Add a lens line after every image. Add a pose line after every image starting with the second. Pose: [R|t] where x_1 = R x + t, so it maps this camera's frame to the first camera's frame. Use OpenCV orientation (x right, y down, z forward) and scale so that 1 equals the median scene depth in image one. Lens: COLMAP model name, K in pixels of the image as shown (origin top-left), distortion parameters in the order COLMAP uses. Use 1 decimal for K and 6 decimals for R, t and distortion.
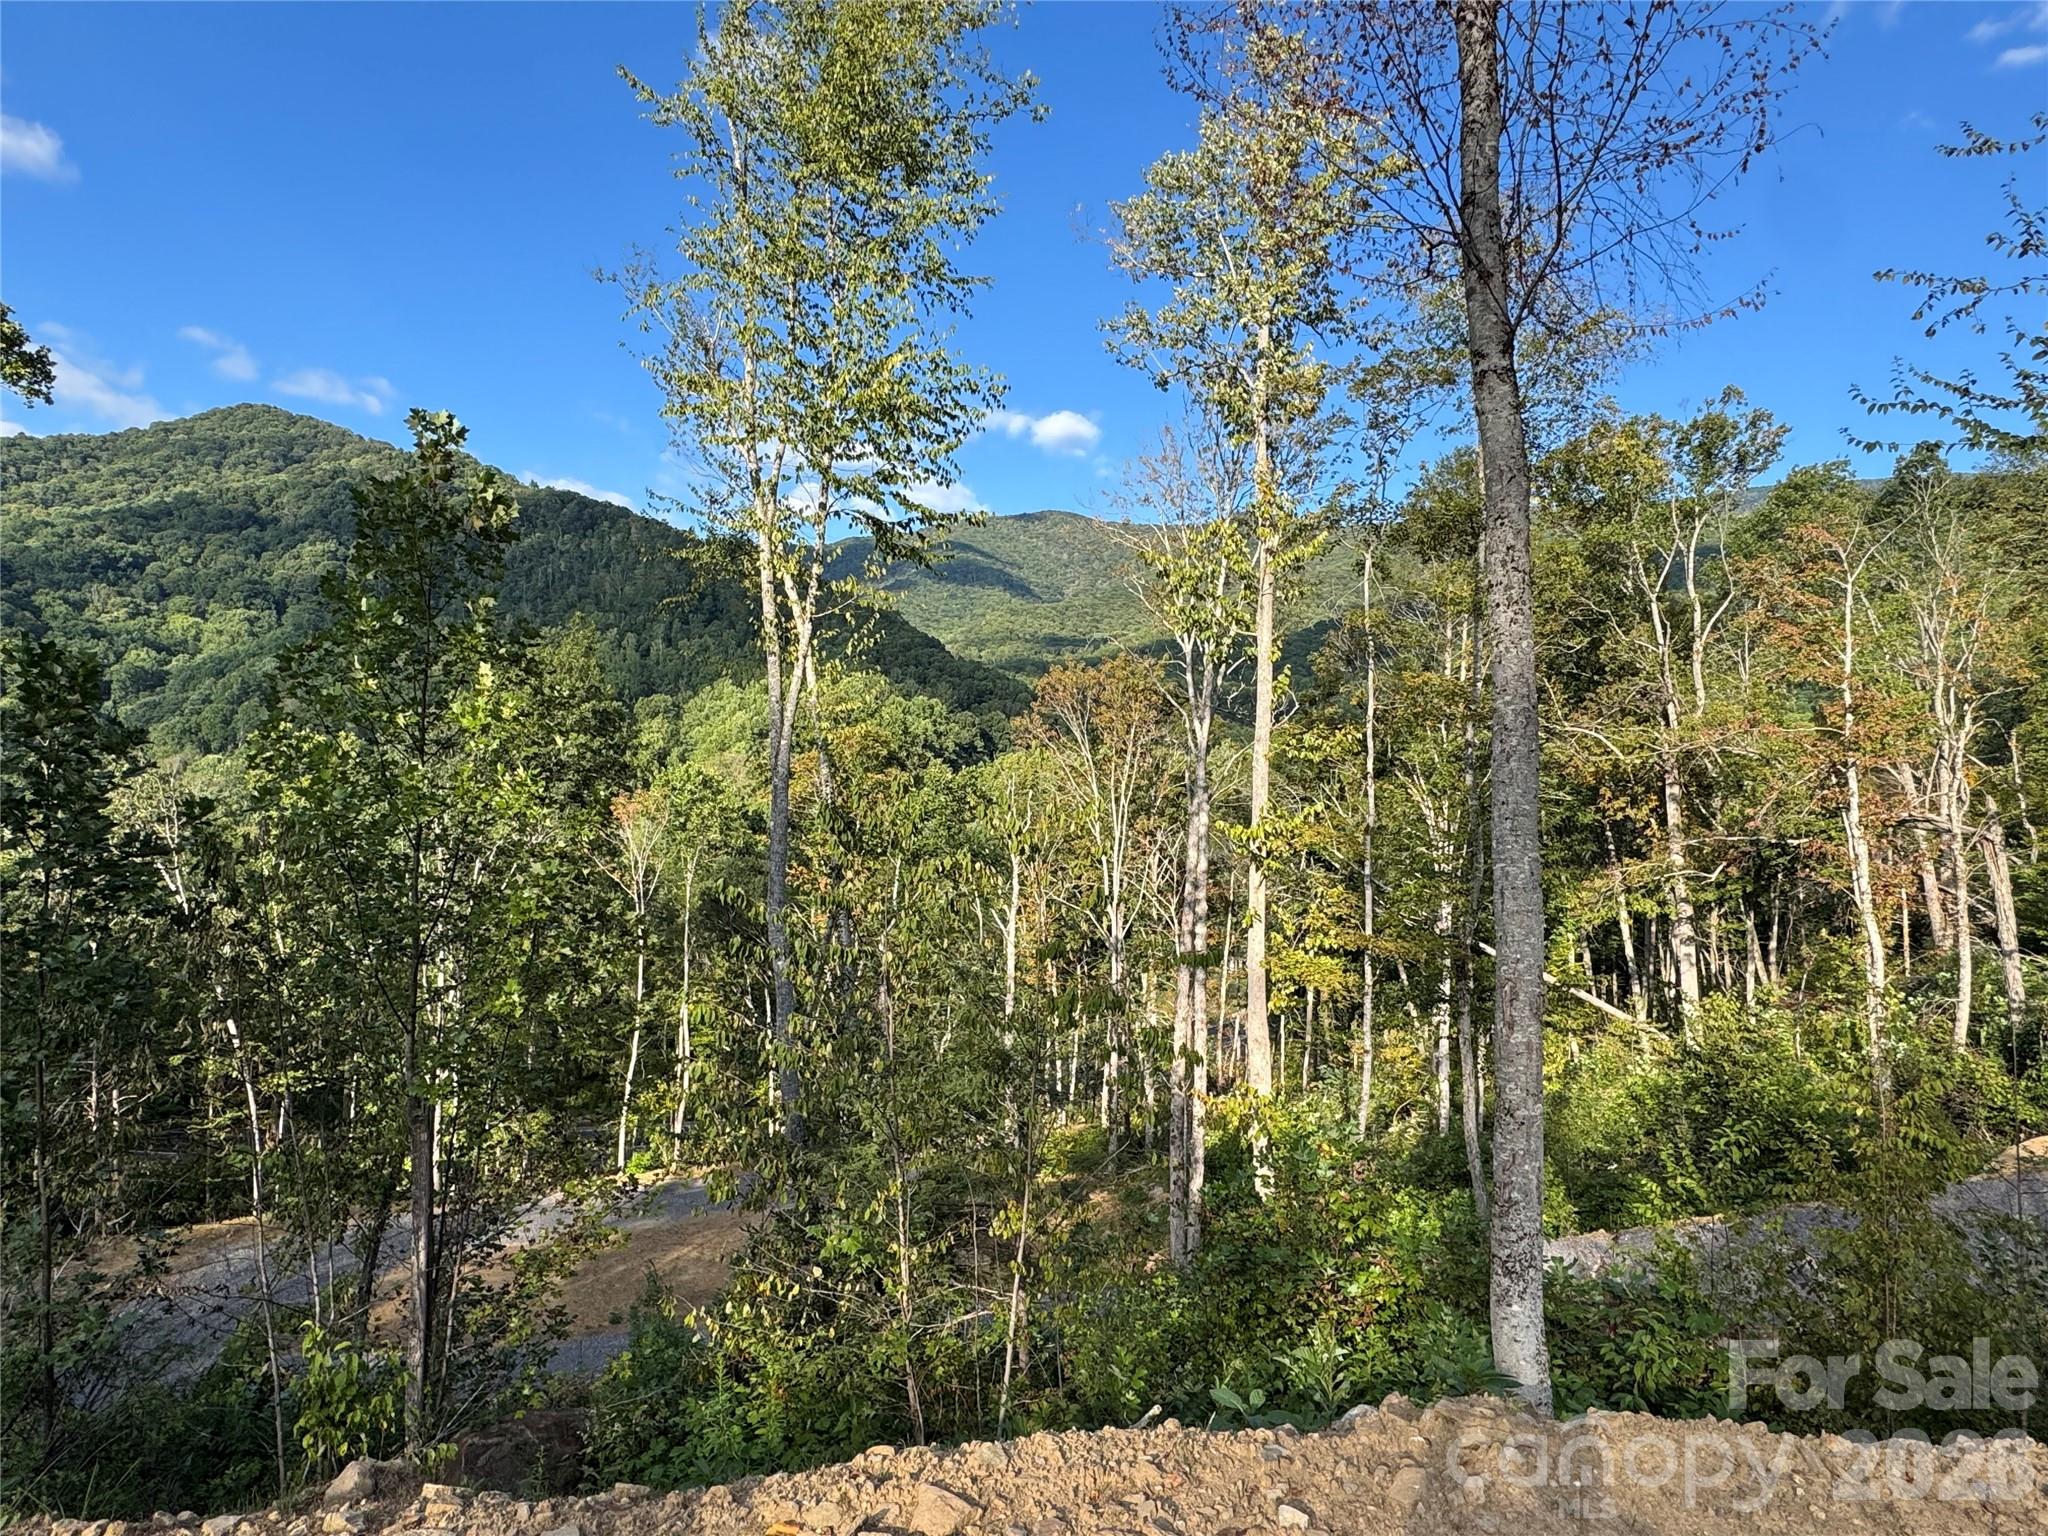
lens RADIAL K [[1134.8, 0, 1024.3], [0, 1134.8, 772.4], [0, 0, 1]] dist [0.000044, 0.000570]
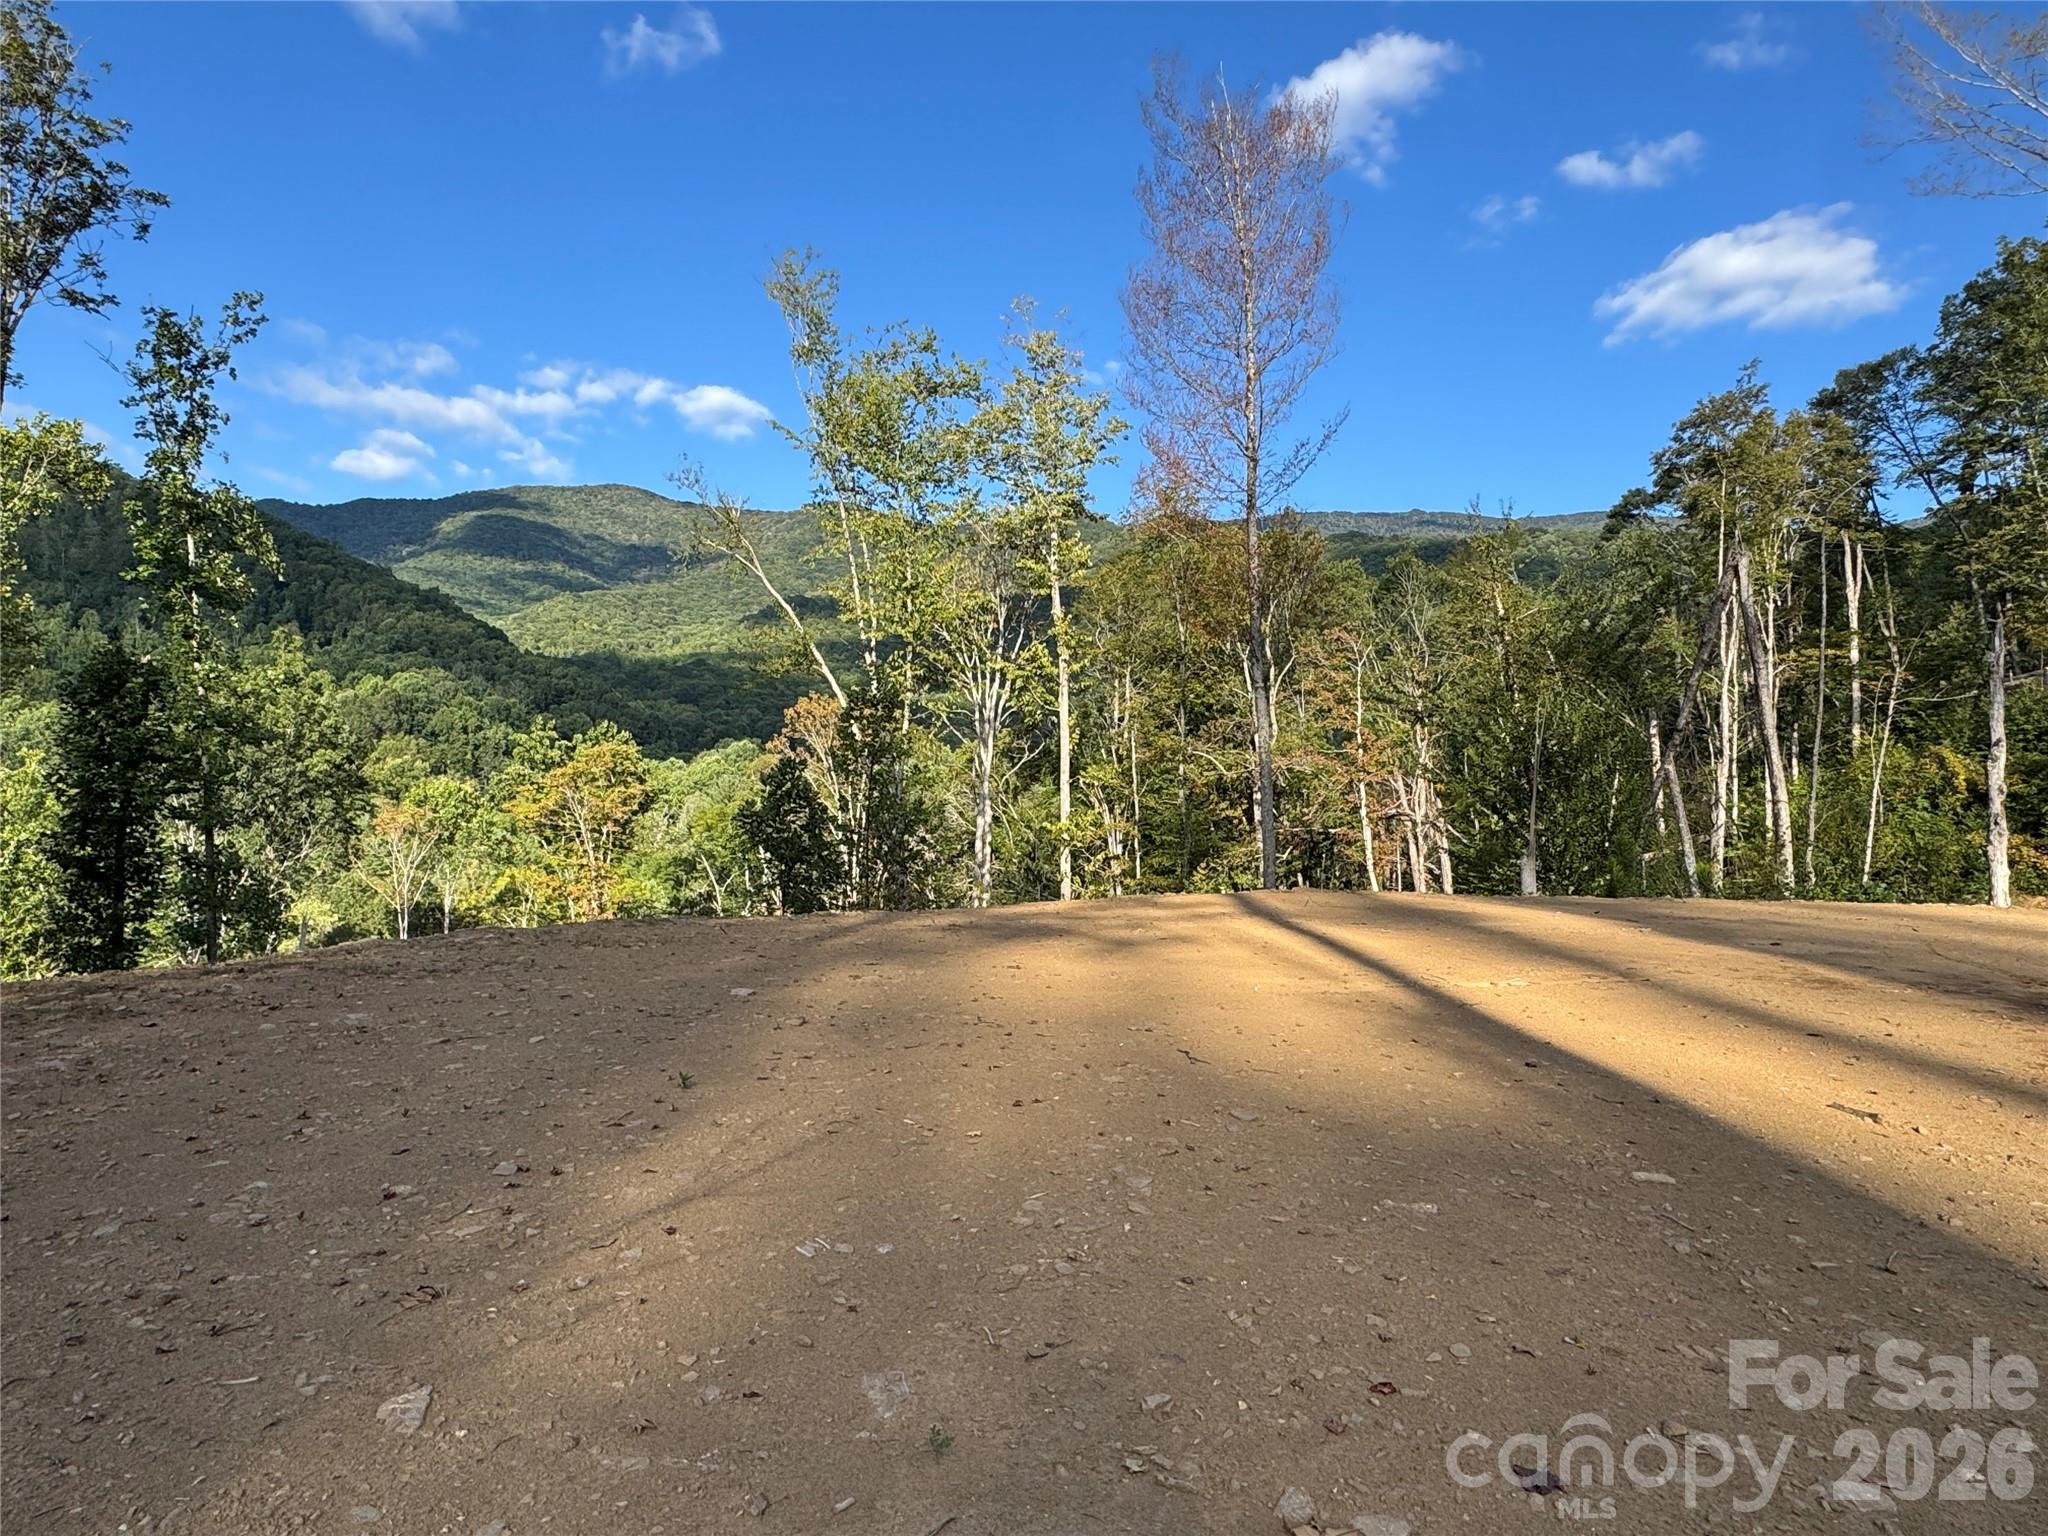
lens RADIAL K [[1193.3, 0, 1023.6], [0, 1193.3, 768.9], [0, 0, 1]] dist [-0.001332, -0.000030]
pose [[0.942559, -0.003071, 0.334025, -0.183781], [0.005814, 0.999957, -0.007212, -0.008542], [-0.333989, 0.008740, 0.942537, -0.277480]]
